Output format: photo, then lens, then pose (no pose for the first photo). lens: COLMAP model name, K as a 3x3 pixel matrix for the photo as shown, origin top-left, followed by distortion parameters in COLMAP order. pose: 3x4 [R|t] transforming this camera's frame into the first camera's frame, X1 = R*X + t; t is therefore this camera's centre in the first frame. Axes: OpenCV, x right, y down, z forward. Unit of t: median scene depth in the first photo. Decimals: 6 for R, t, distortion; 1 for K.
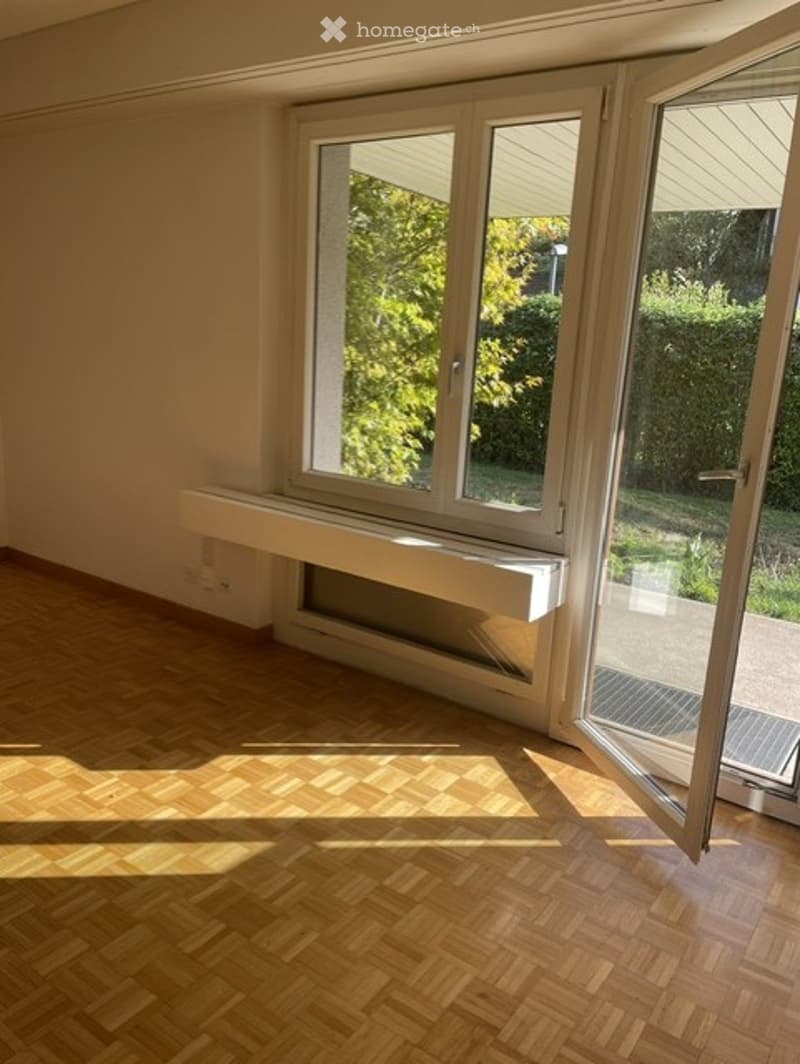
lens RADIAL K [[807.9, 0, 412.0], [0, 807.9, 532.6], [0, 0, 1]] dist [0.066884, -0.089927]
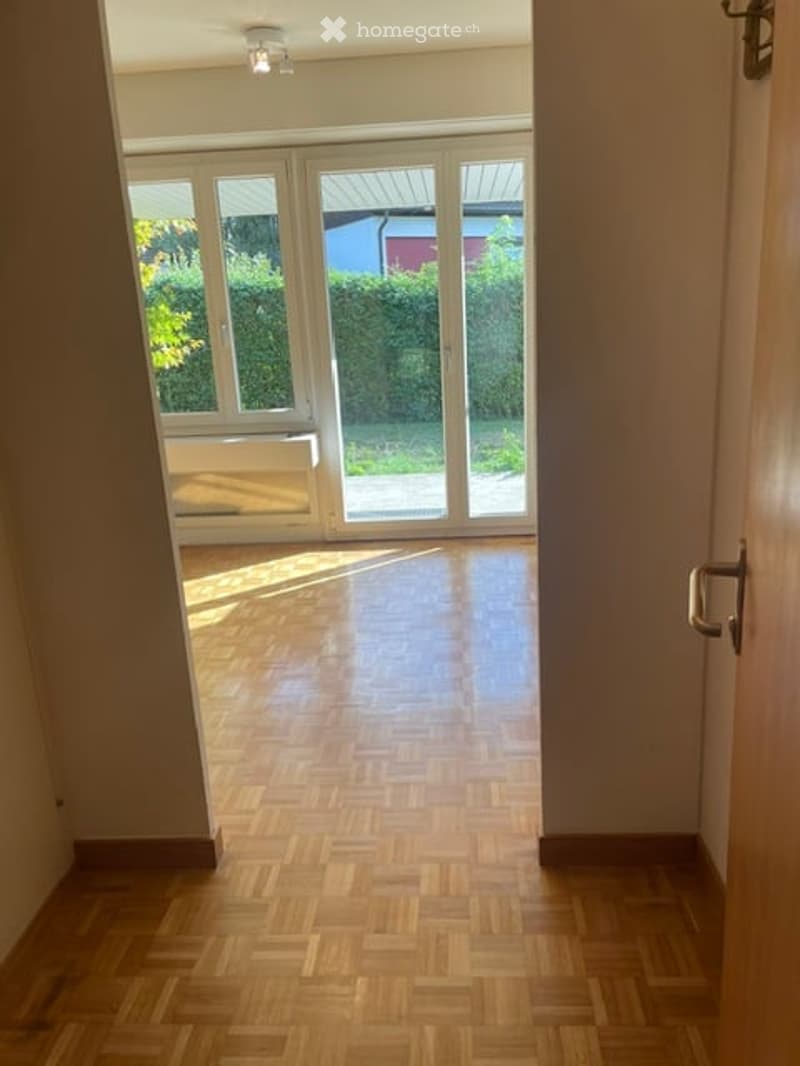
lens RADIAL K [[809.4, 0, 412.0], [0, 809.4, 533.6], [0, 0, 1]] dist [0.066884, -0.089927]
pose [[0.843571, -0.230469, 0.485049, -0.478014], [0.213021, 0.972733, 0.091717, 0.114441], [-0.492961, 0.025956, 0.869664, -0.541760]]
